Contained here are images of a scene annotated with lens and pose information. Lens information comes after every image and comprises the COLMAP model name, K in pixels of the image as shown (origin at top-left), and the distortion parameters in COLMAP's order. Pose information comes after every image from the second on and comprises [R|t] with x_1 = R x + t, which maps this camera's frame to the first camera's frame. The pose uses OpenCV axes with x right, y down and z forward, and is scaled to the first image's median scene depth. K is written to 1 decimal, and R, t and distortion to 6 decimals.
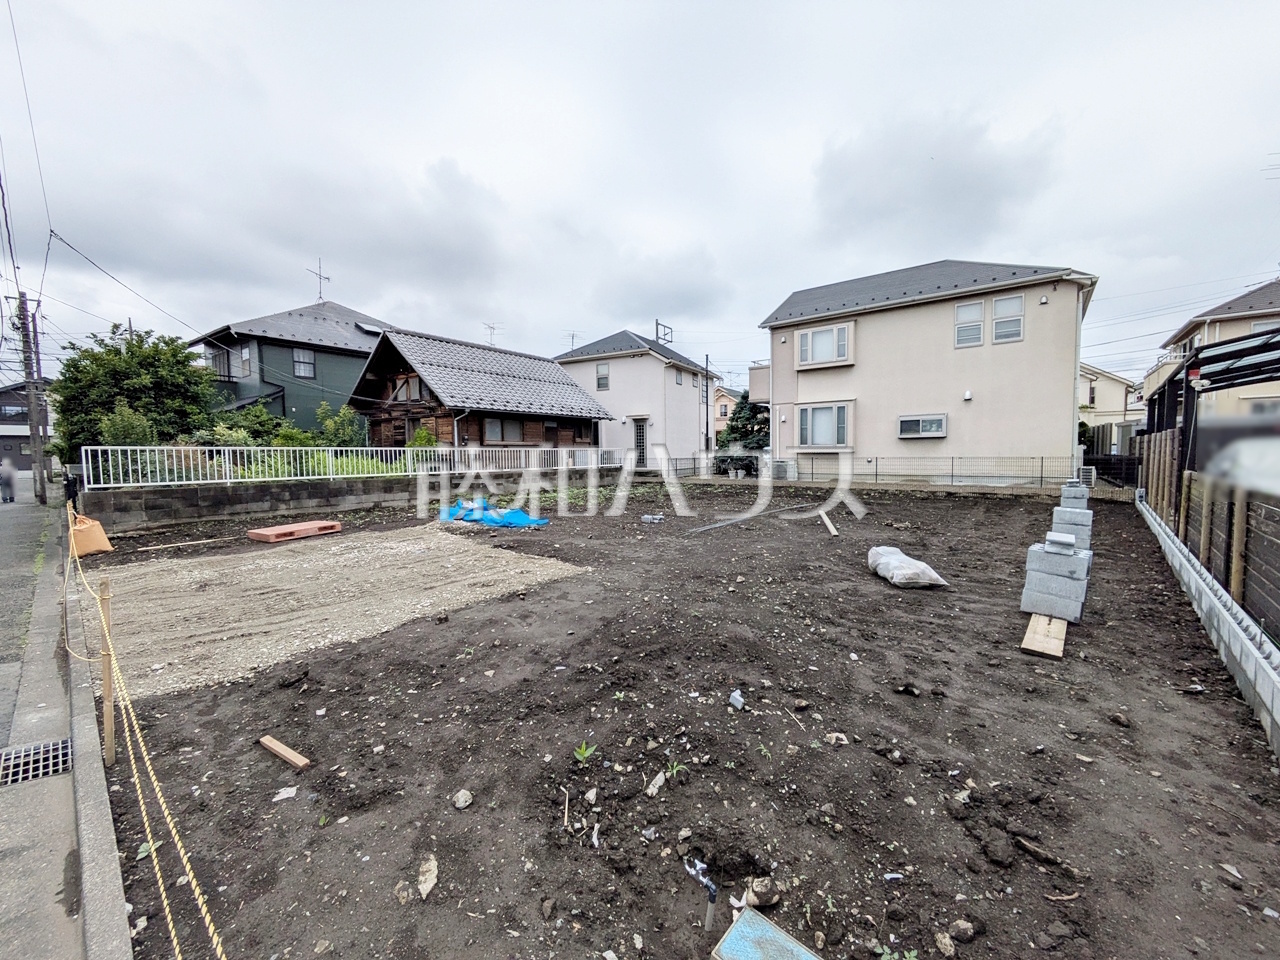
lens RADIAL K [[506.3, 0, 644.3], [0, 506.3, 476.9], [0, 0, 1]] dist [0.001482, 0.000653]
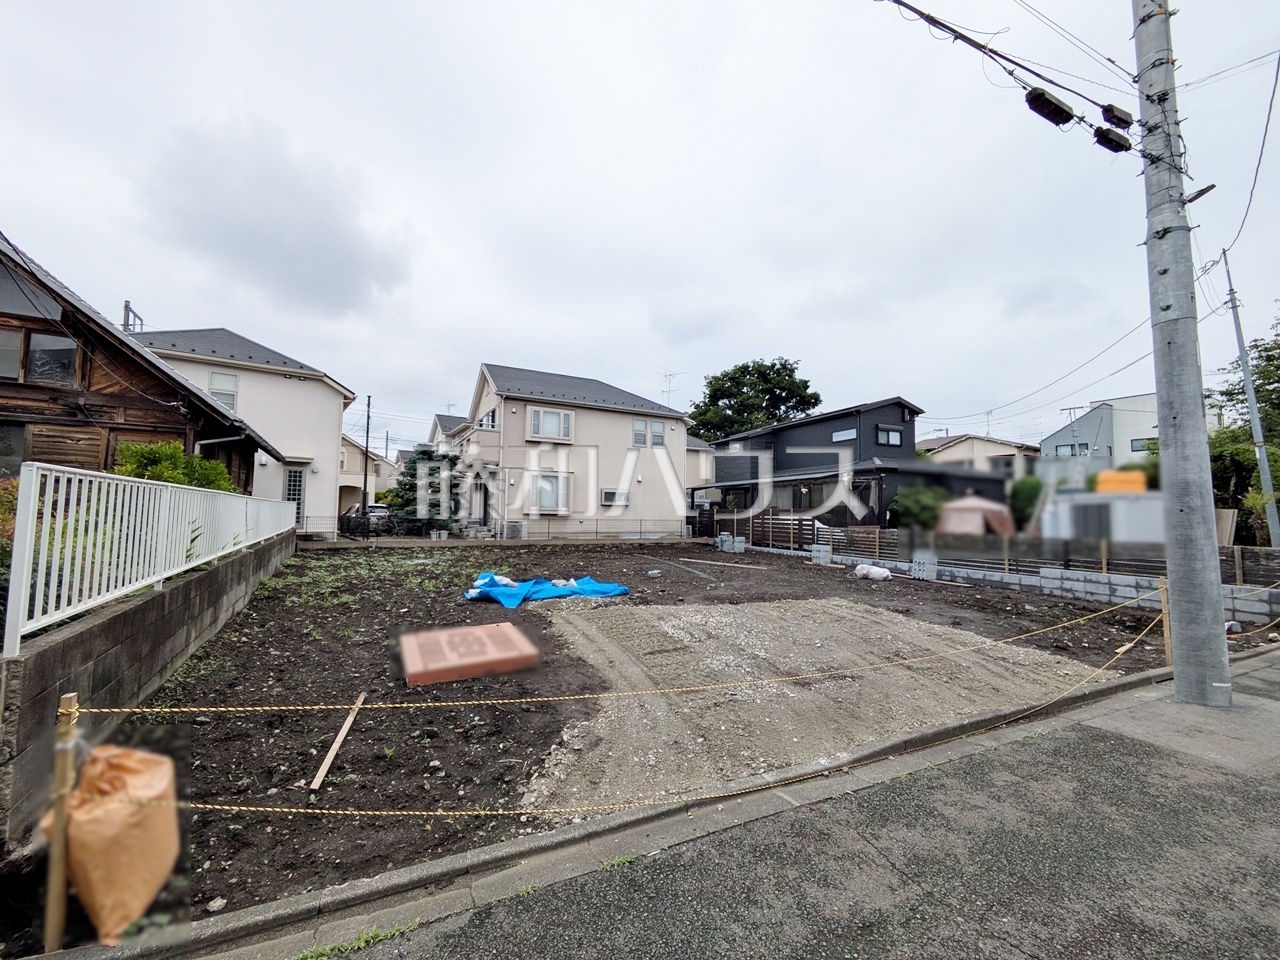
lens RADIAL K [[506.3, 0, 641.5], [0, 506.3, 475.5], [0, 0, 1]] dist [0.001482, 0.000653]
pose [[0.409329, 0.086386, 0.908288, -0.635688], [0.023441, 0.994183, -0.105119, -0.009859], [-0.912085, 0.064320, 0.404923, 0.336993]]
